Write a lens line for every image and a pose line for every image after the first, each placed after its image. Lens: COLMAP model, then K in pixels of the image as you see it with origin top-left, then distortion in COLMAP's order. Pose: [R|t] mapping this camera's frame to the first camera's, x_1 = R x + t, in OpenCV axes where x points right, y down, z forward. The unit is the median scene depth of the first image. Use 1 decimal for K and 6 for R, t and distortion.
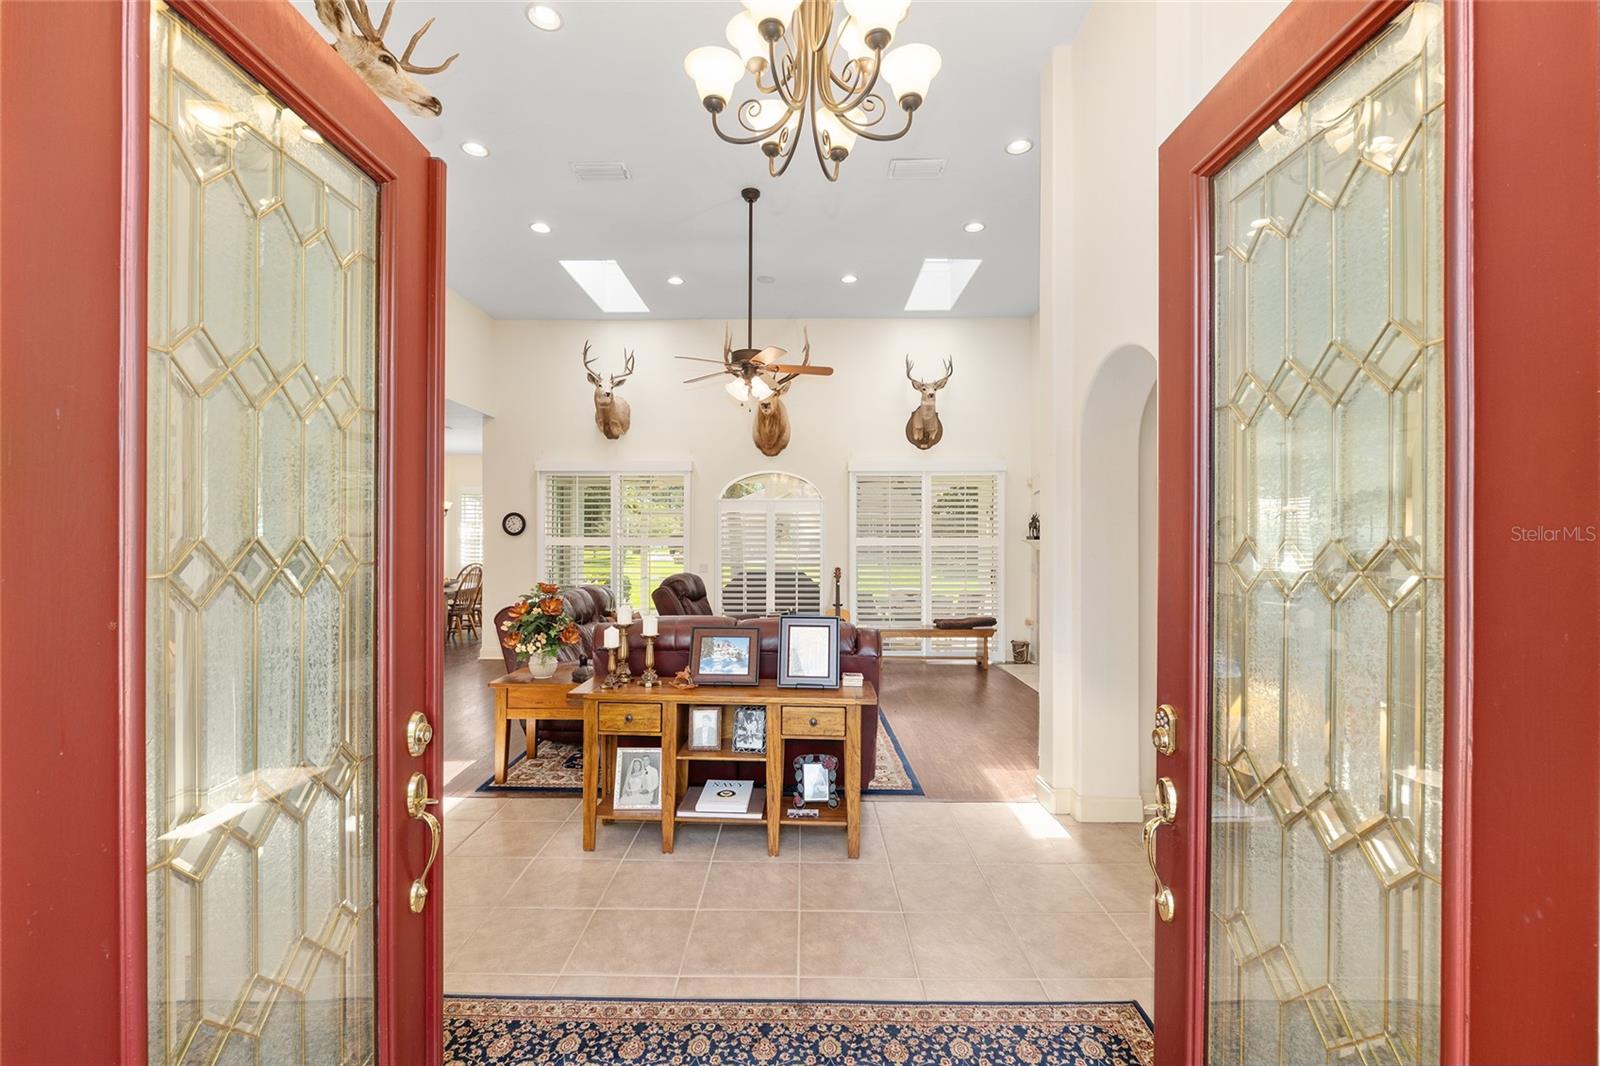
lens RADIAL K [[693.0, 0, 795.6], [0, 693.0, 537.4], [0, 0, 1]] dist [-0.004280, -0.000308]
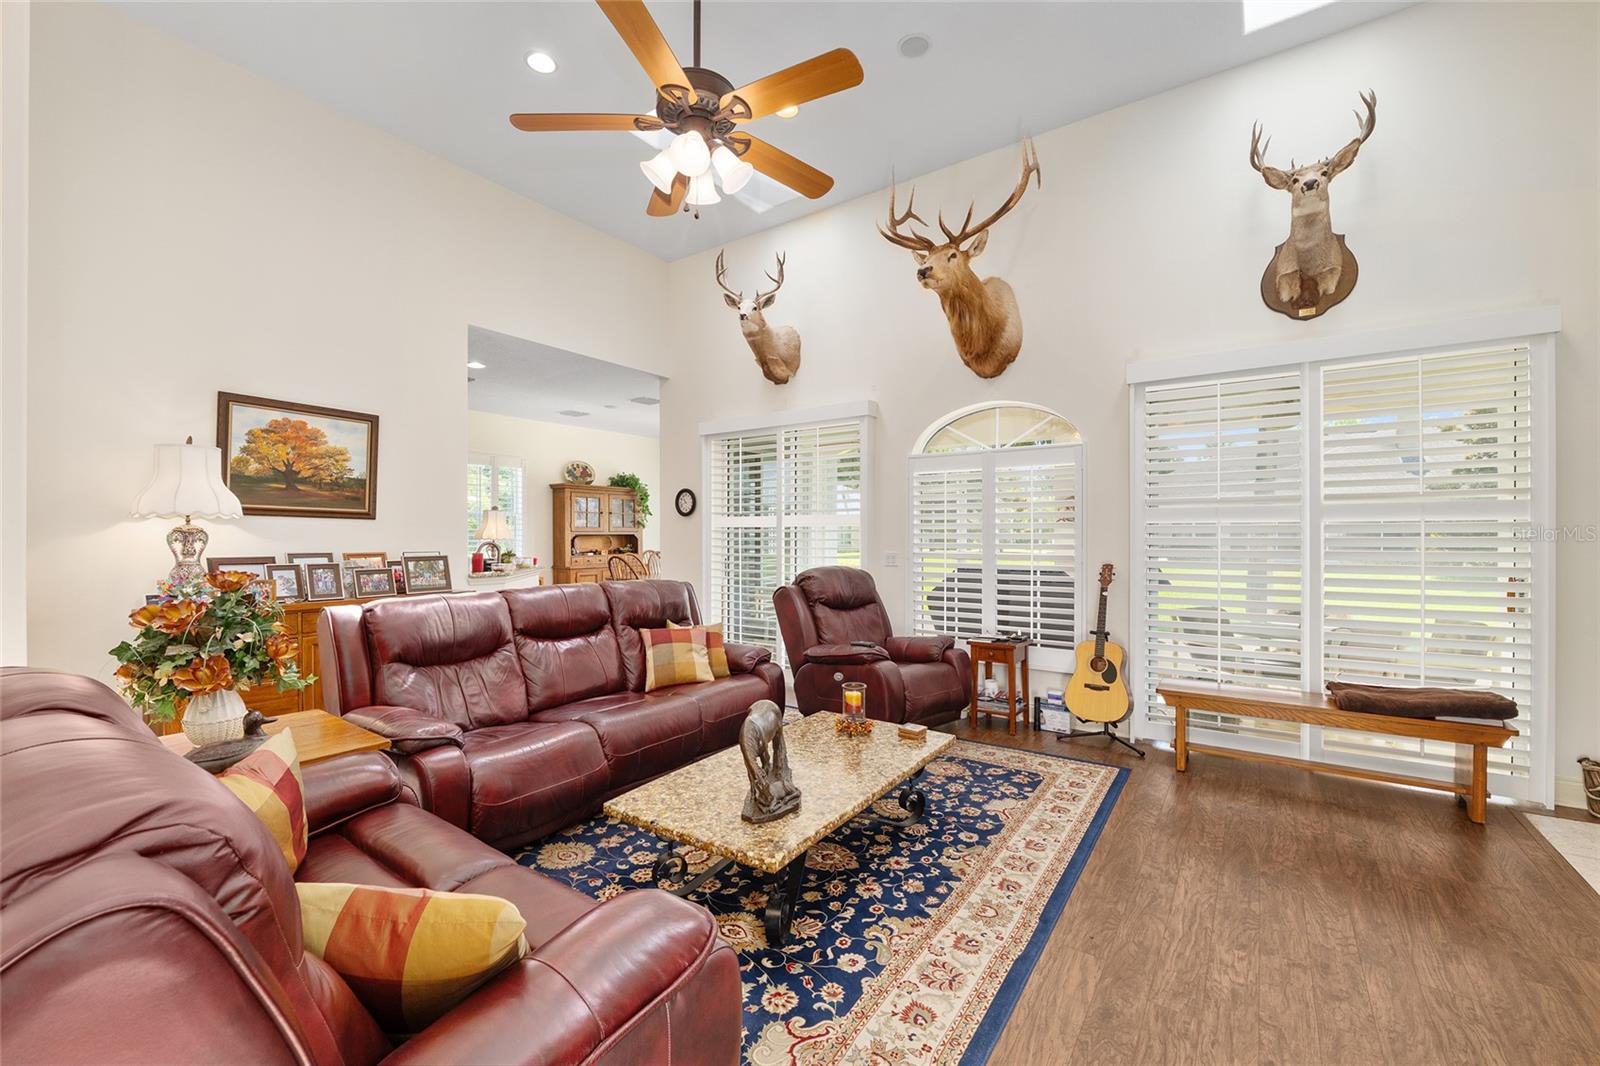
lens RADIAL K [[652.5, 0, 795.8], [0, 652.5, 534.3], [0, 0, 1]] dist [-0.010704, 0.000394]
pose [[0.821571, -0.001598, -0.570104, 0.152296], [0.002881, 0.999995, 0.001347, 0.018774], [0.570099, -0.002749, 0.821572, 0.443428]]
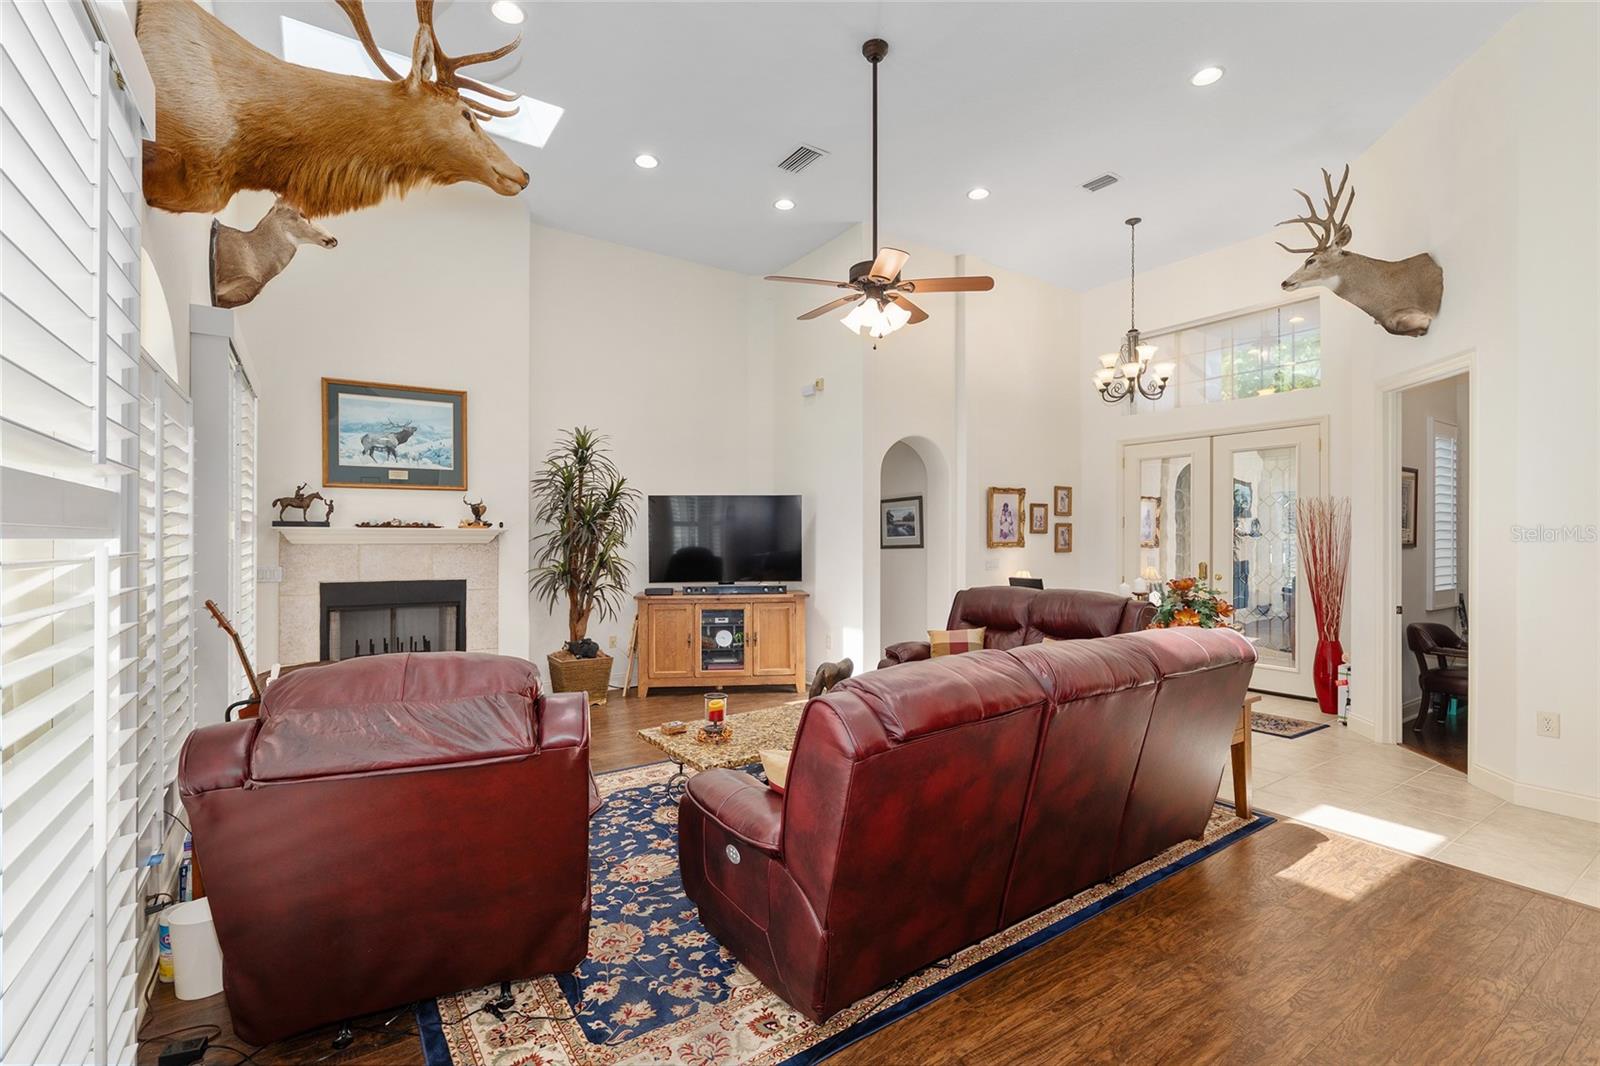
lens RADIAL K [[716.2, 0, 798.6], [0, 716.2, 536.9], [0, 0, 1]] dist [0.000197, -0.000198]
pose [[-0.575267, -0.000815, 0.817966, -0.411532], [-0.004280, 0.999989, -0.002013, 0.010694], [-0.817955, -0.004658, -0.575264, 0.972692]]
